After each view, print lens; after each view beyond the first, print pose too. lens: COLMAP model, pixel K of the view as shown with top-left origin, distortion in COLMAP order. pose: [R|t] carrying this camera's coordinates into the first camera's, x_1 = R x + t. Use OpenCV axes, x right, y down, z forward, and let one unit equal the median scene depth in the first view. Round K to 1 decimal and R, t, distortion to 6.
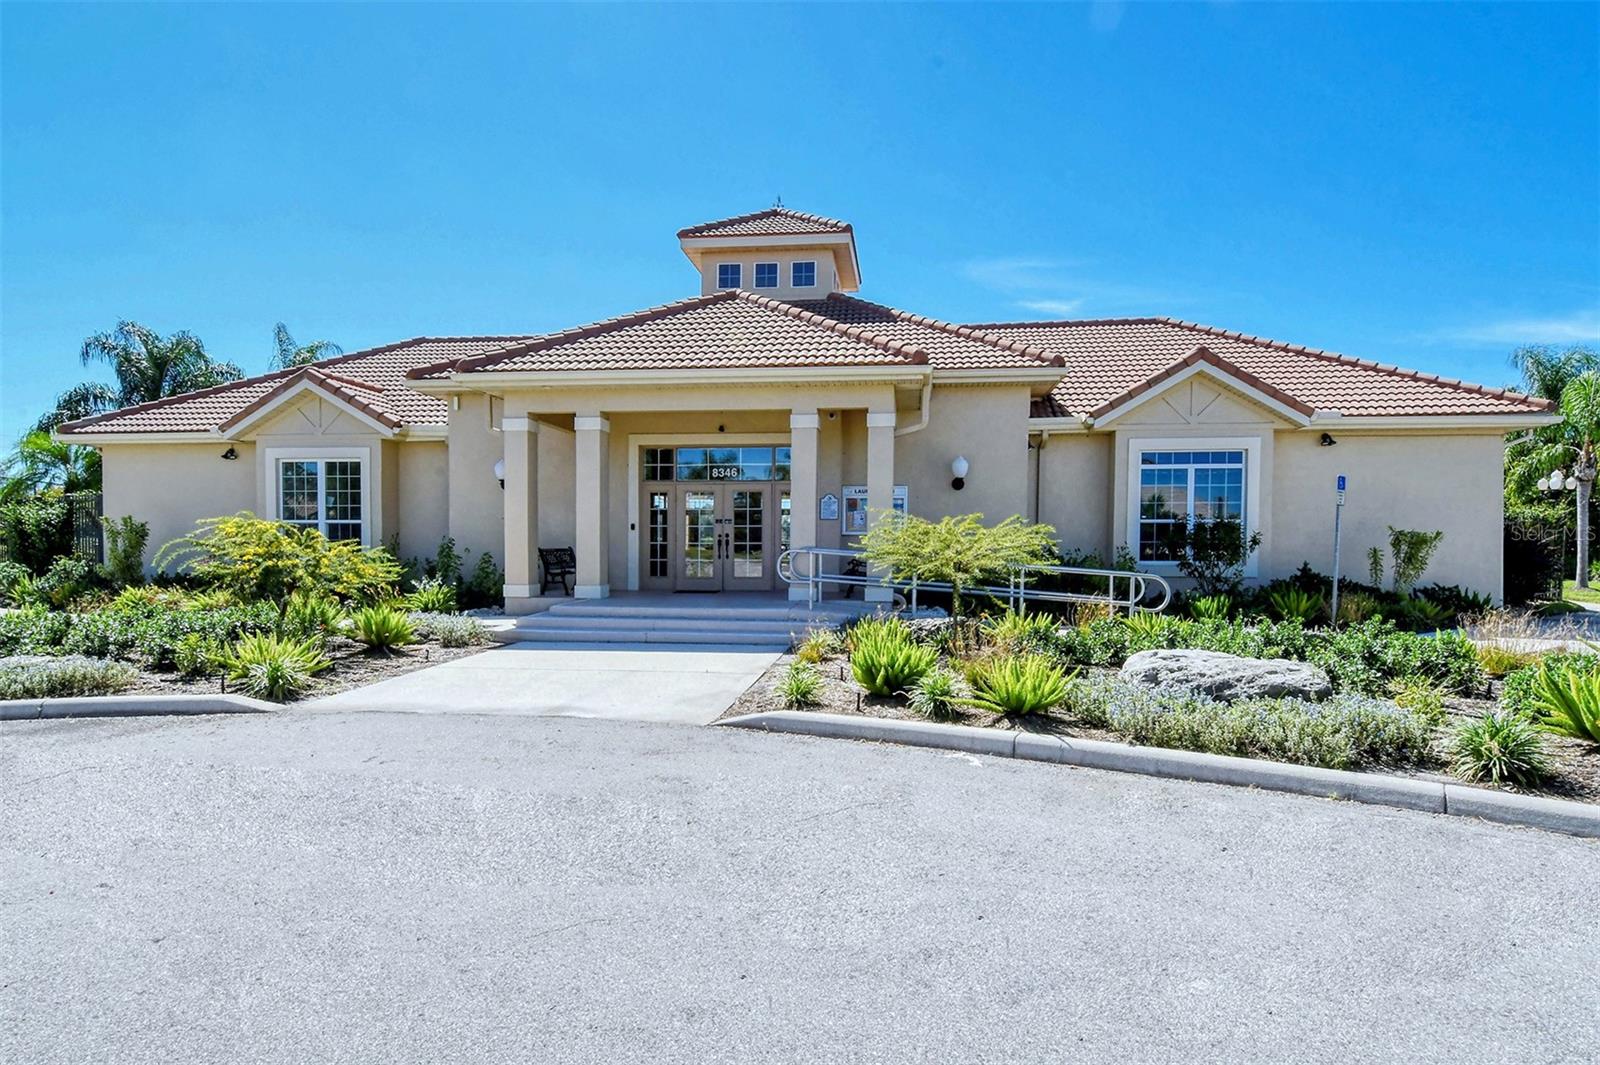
lens RADIAL K [[799.5, 0, 800.0], [0, 799.5, 532.5], [0, 0, 1]] dist [0.012701, 0.000199]
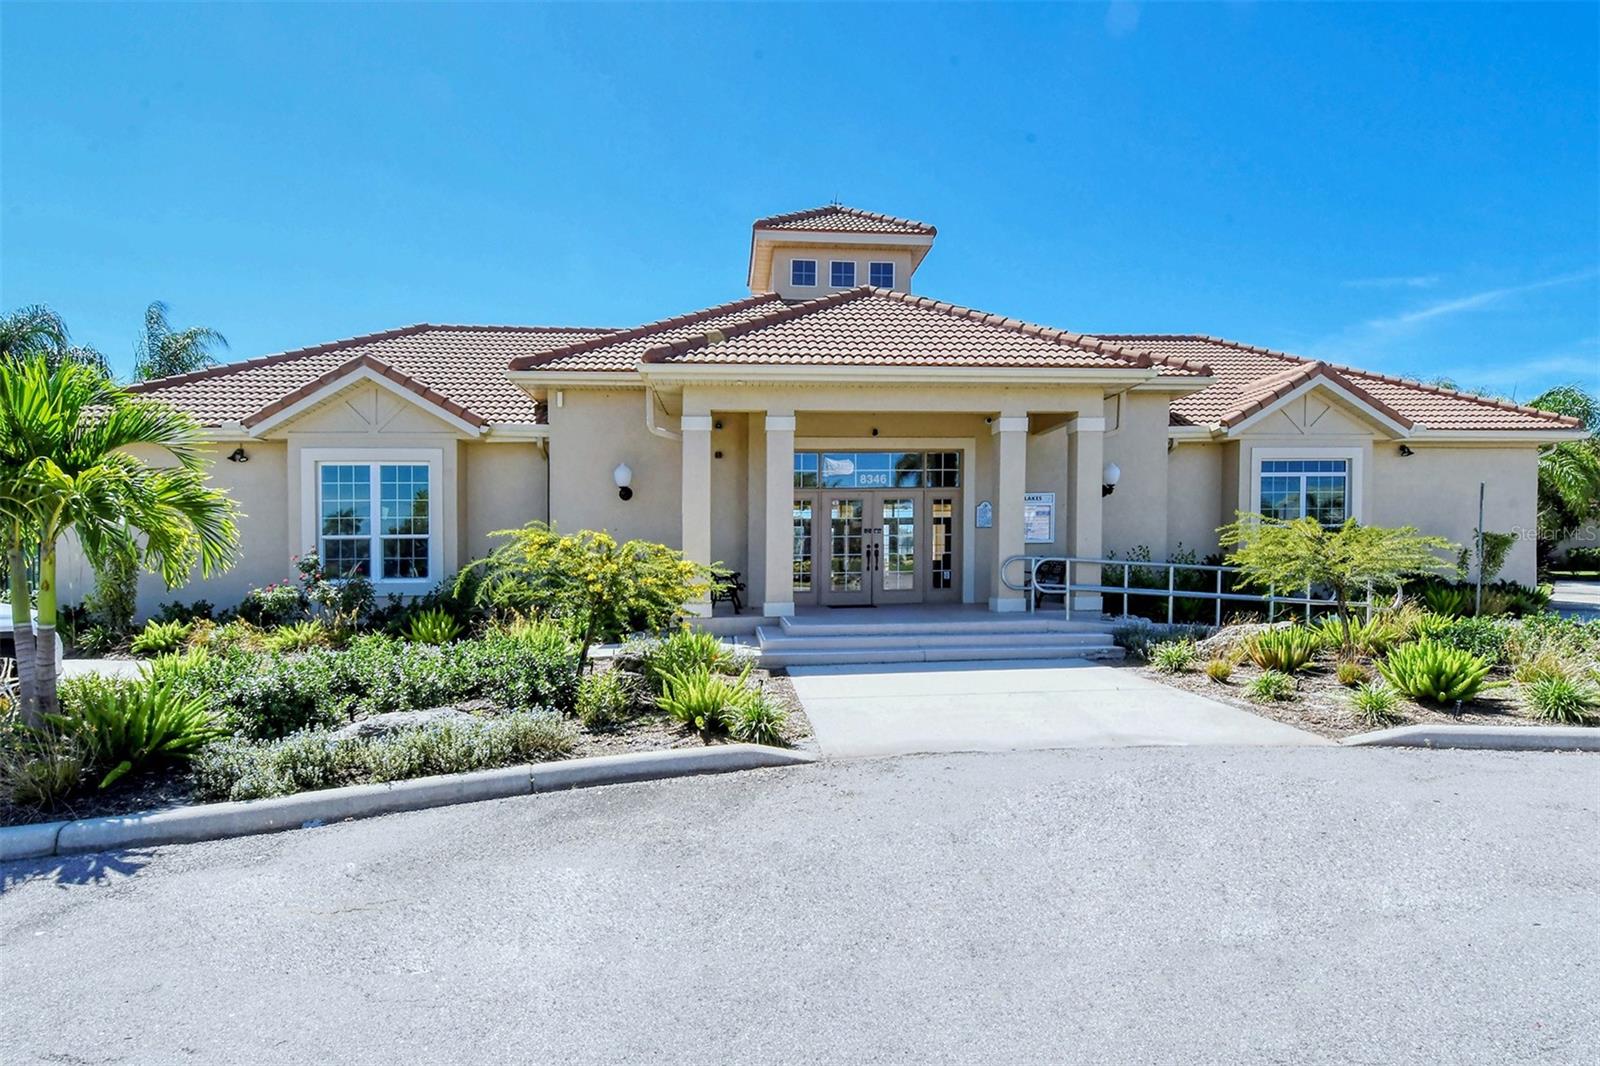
lens RADIAL K [[808.6, 0, 800.0], [0, 808.6, 533.0], [0, 0, 1]] dist [0.005511, -0.000546]
pose [[0.977848, -0.010915, 0.209034, -0.380267], [0.014124, 0.999804, -0.013868, 0.000632], [-0.208841, 0.016514, 0.977810, 0.091303]]
